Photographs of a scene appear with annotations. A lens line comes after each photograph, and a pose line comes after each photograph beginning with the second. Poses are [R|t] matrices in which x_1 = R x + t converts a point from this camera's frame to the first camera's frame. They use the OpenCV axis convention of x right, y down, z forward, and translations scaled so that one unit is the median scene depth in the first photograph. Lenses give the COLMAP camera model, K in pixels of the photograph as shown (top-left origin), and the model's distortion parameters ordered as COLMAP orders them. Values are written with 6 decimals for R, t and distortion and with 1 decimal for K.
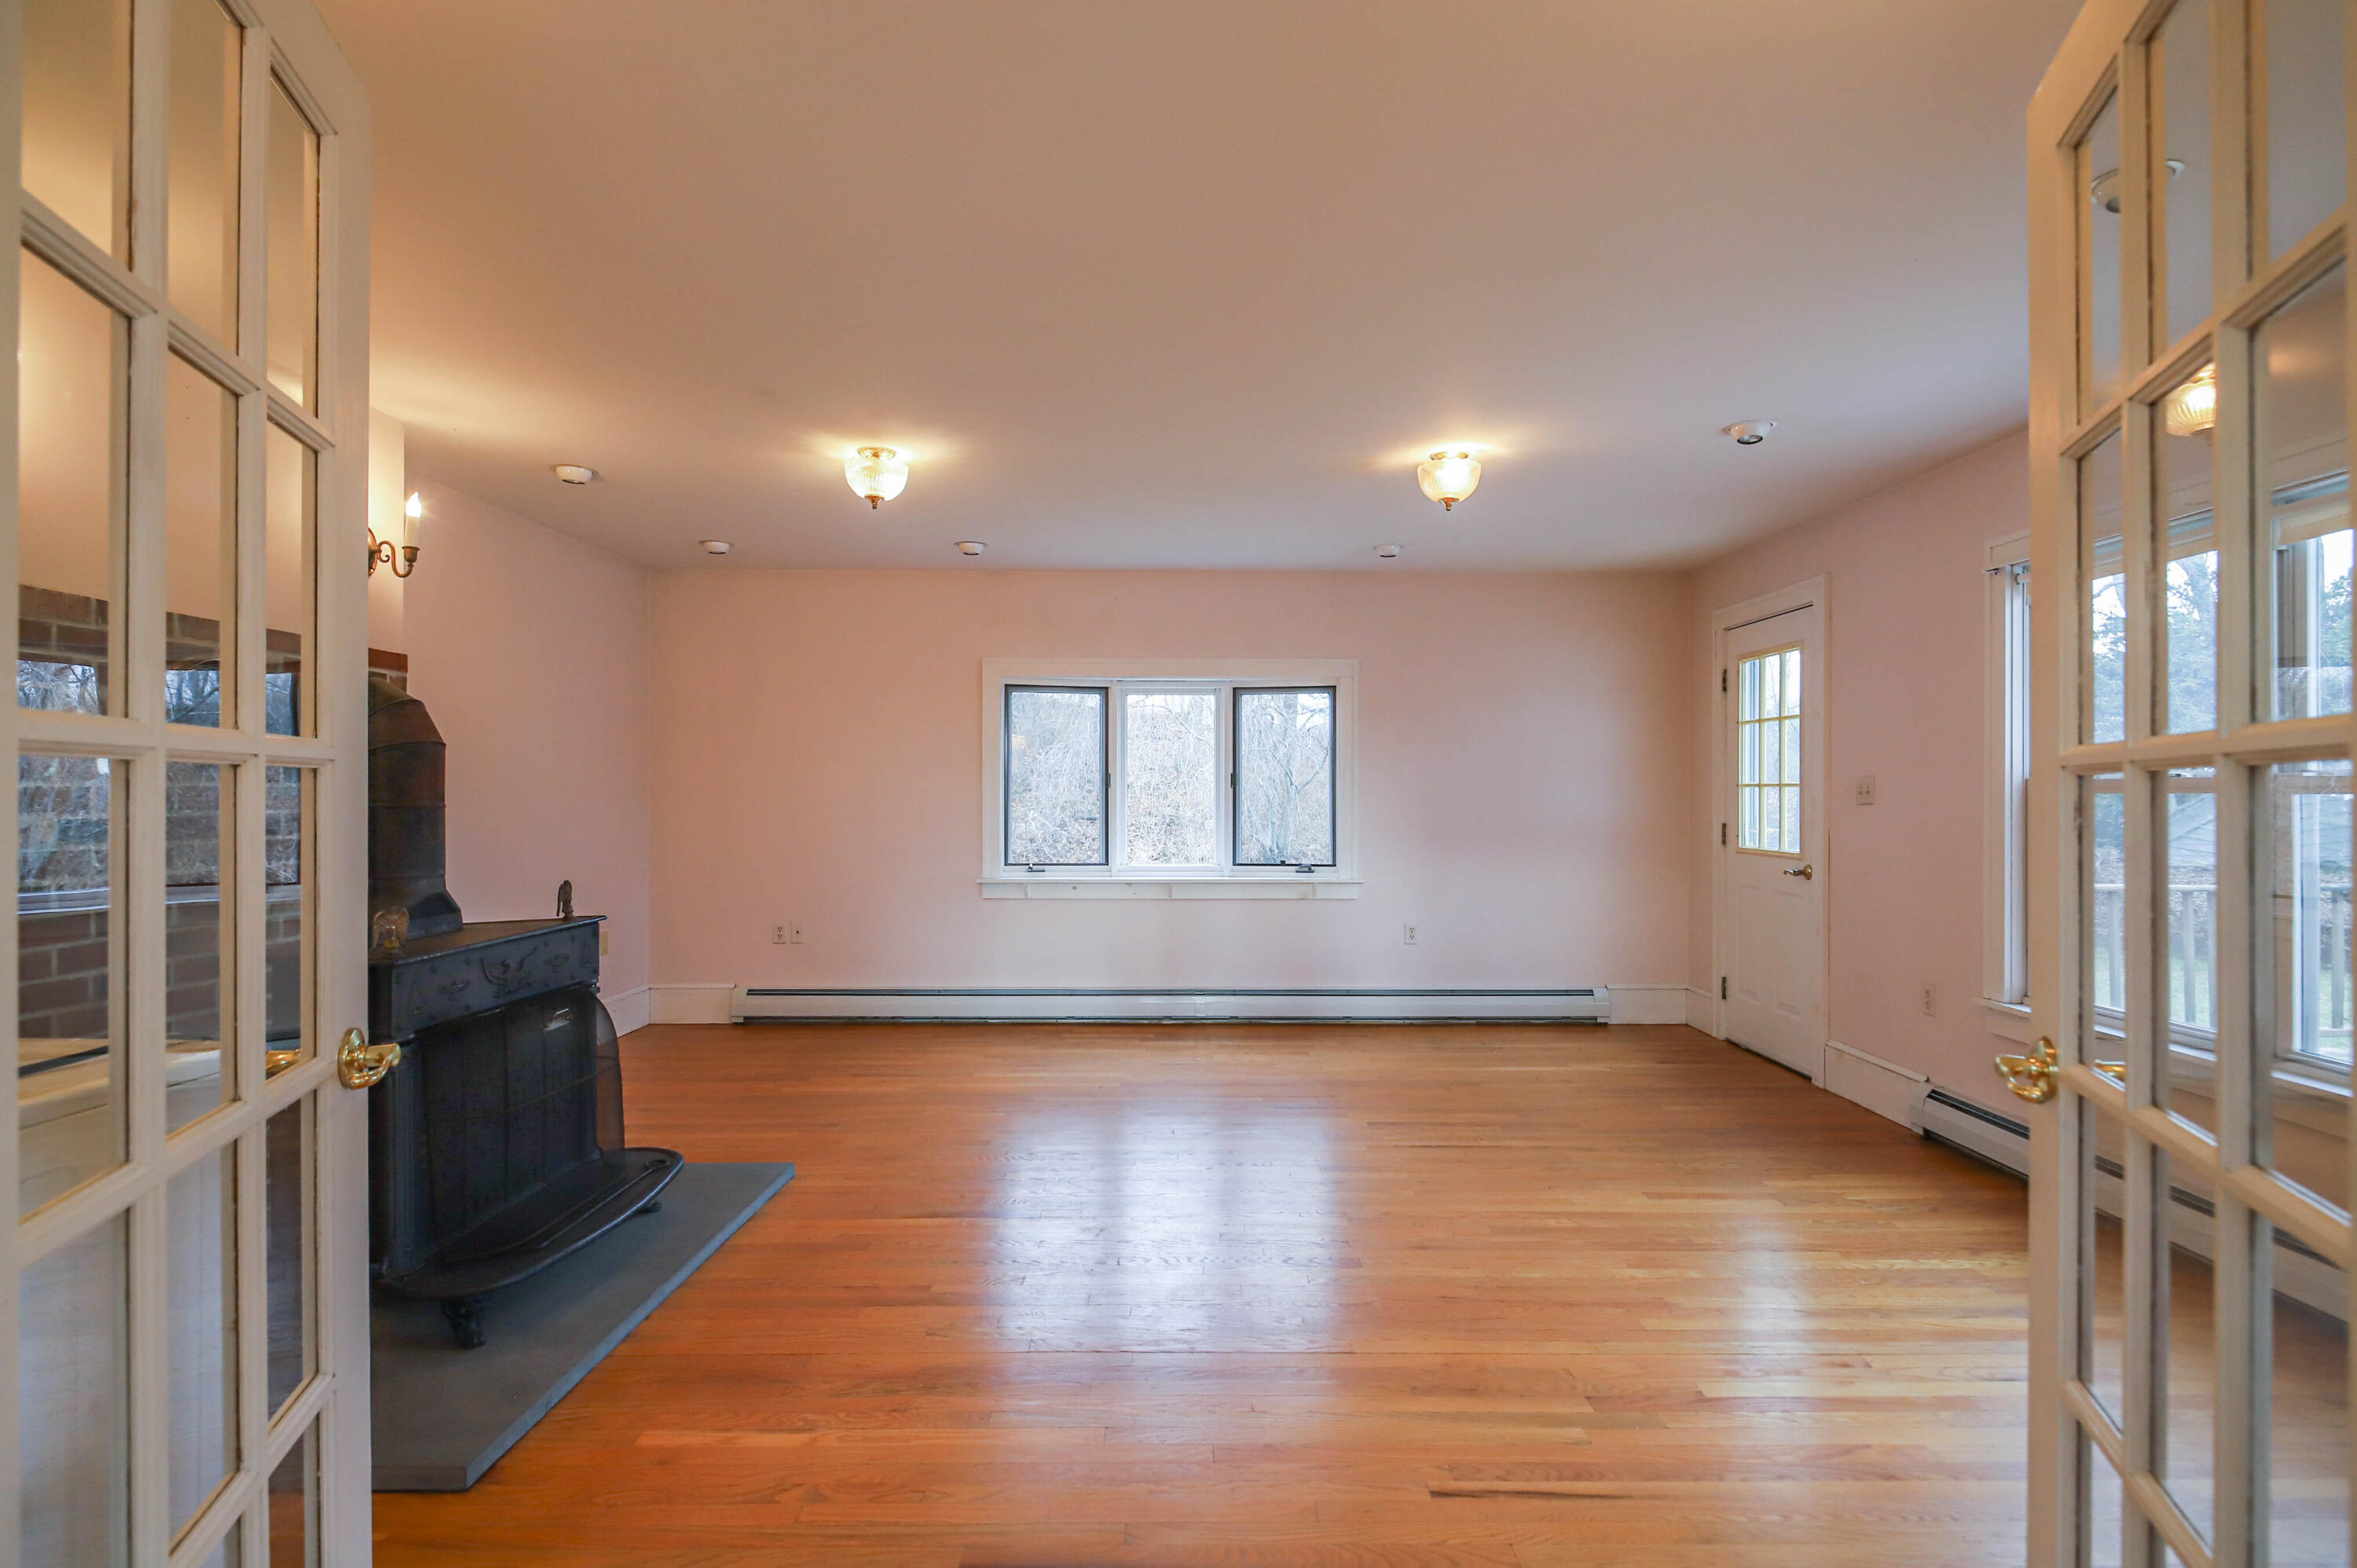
lens RADIAL K [[1149.6, 0, 1195.5], [0, 1149.6, 787.5], [0, 0, 1]] dist [0.003941, -0.005850]
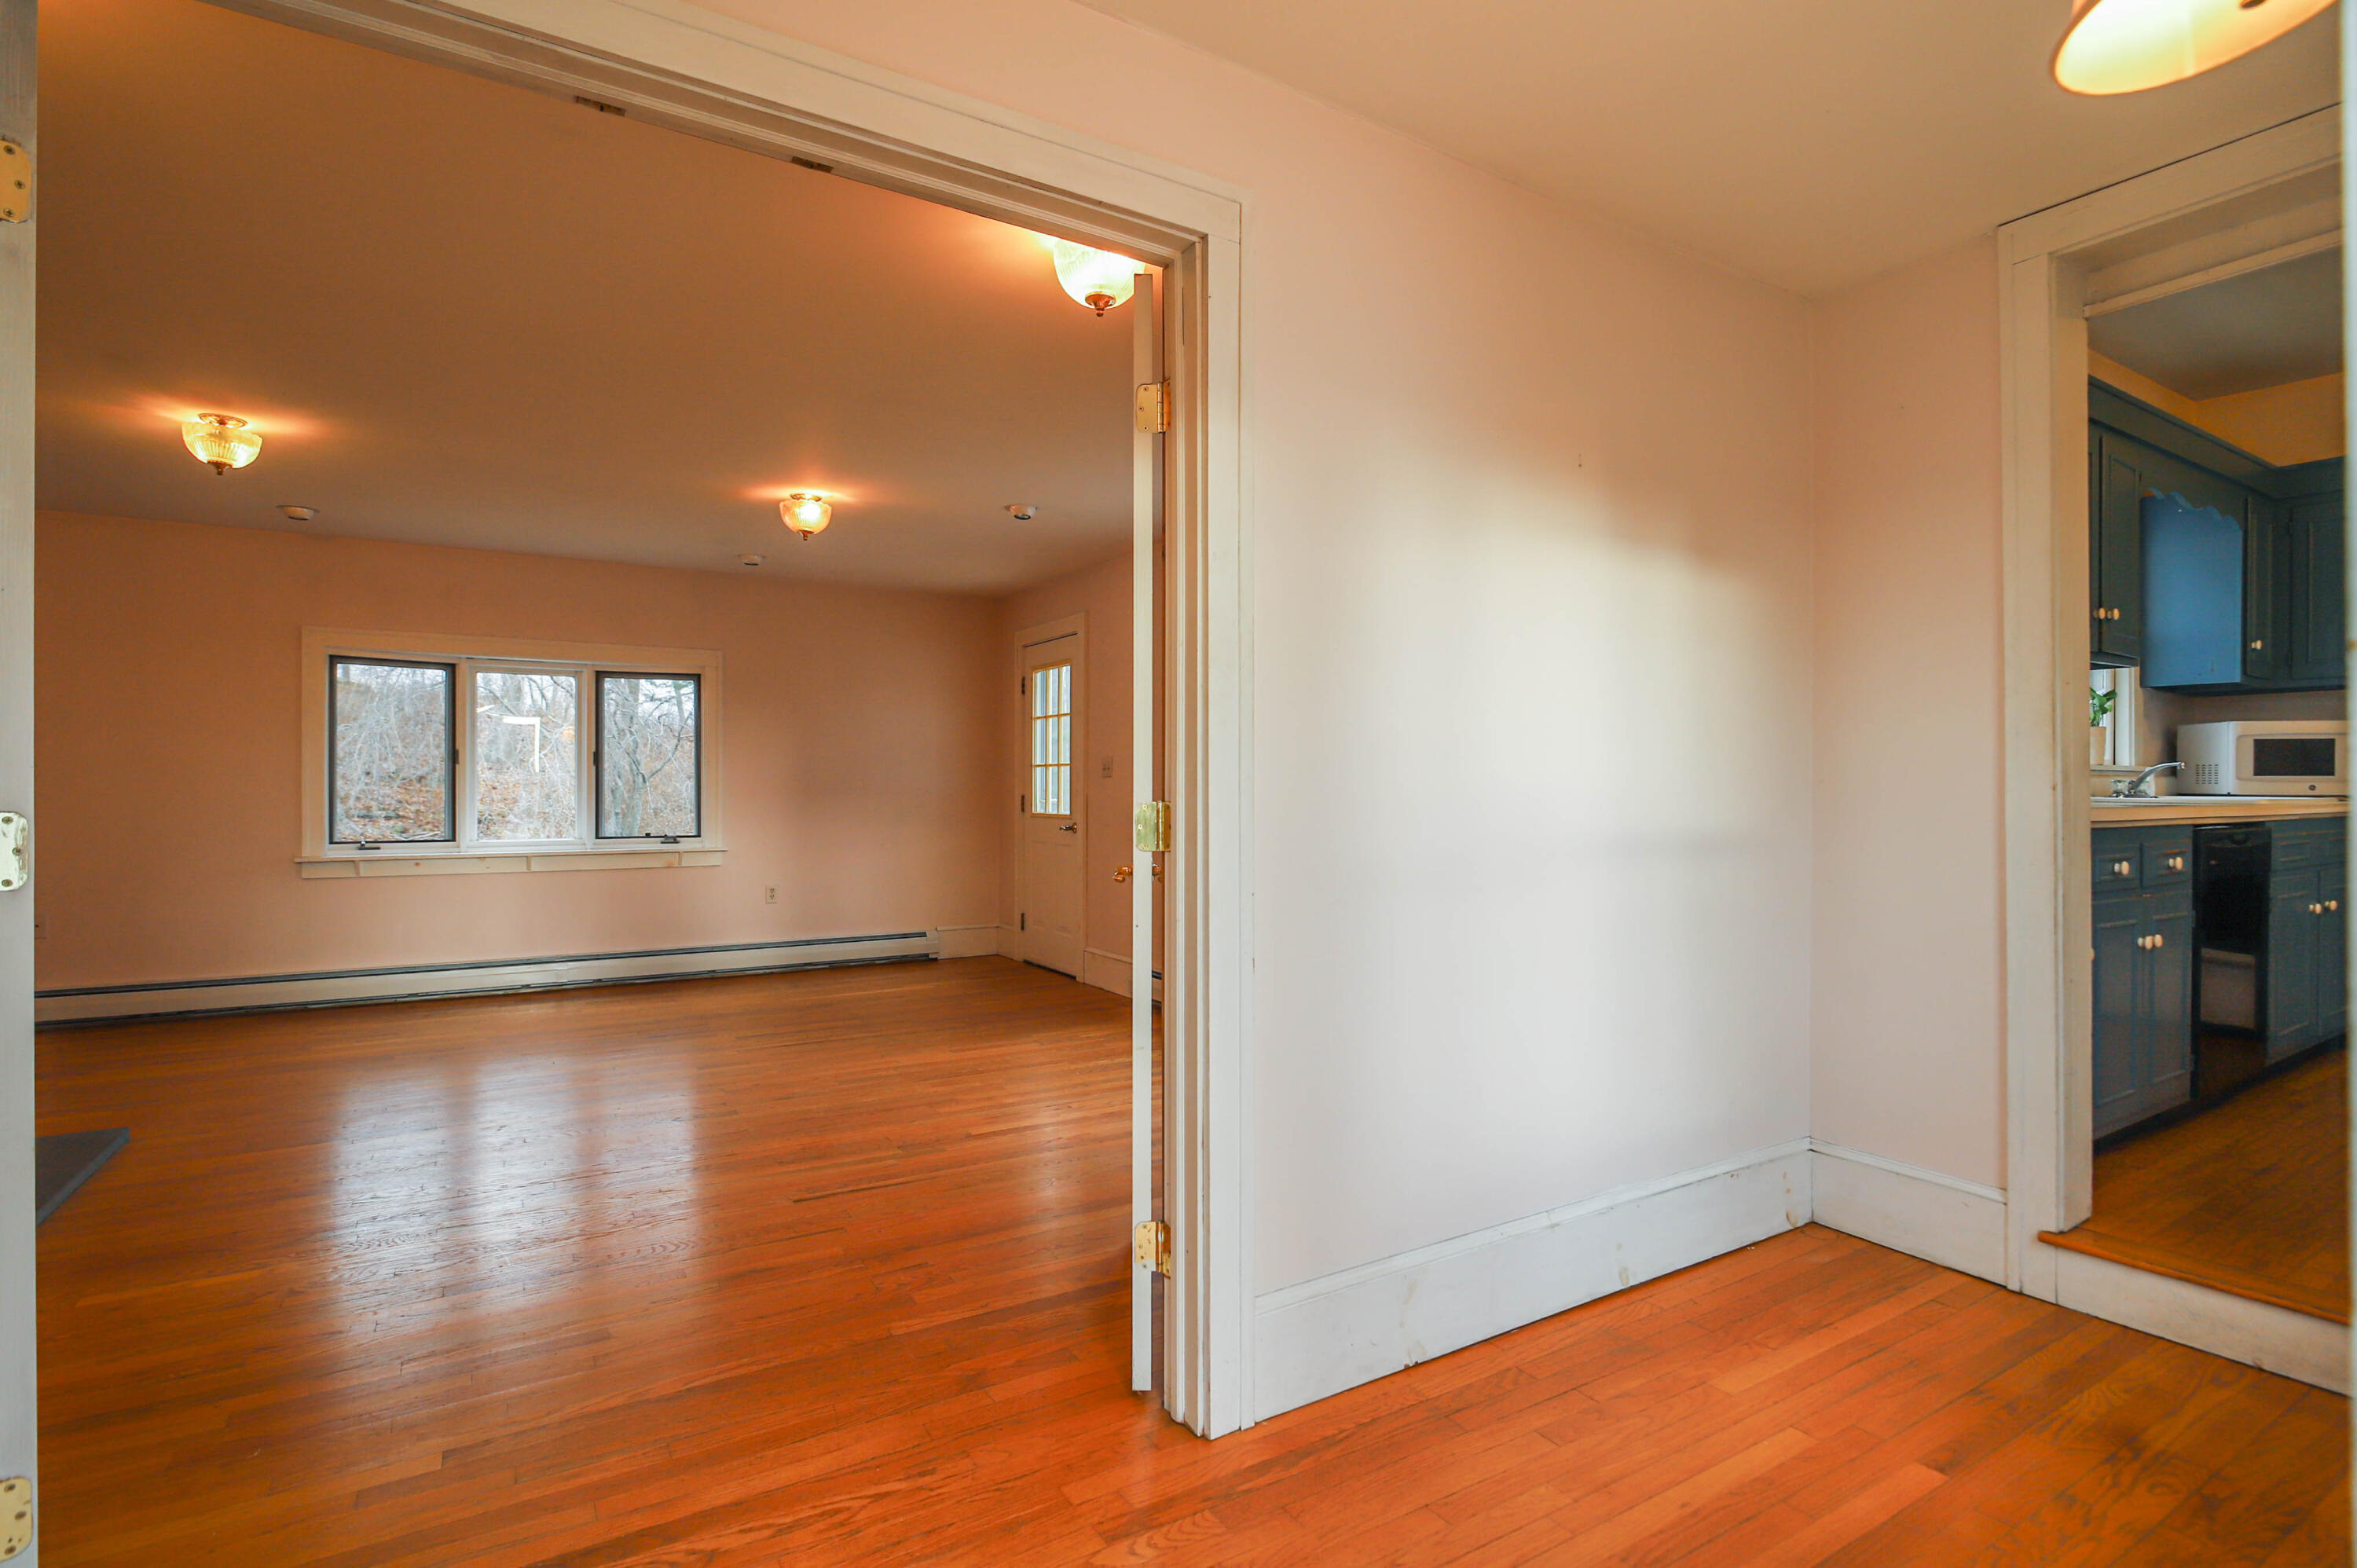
lens RADIAL K [[1149.6, 0, 1189.7], [0, 1149.6, 790.5], [0, 0, 1]] dist [0.003941, -0.005850]
pose [[0.857860, -0.000132, 0.513884, -0.048690], [-0.001911, 0.999992, 0.003449, 0.021364], [-0.513880, -0.003941, 0.857853, -0.219419]]
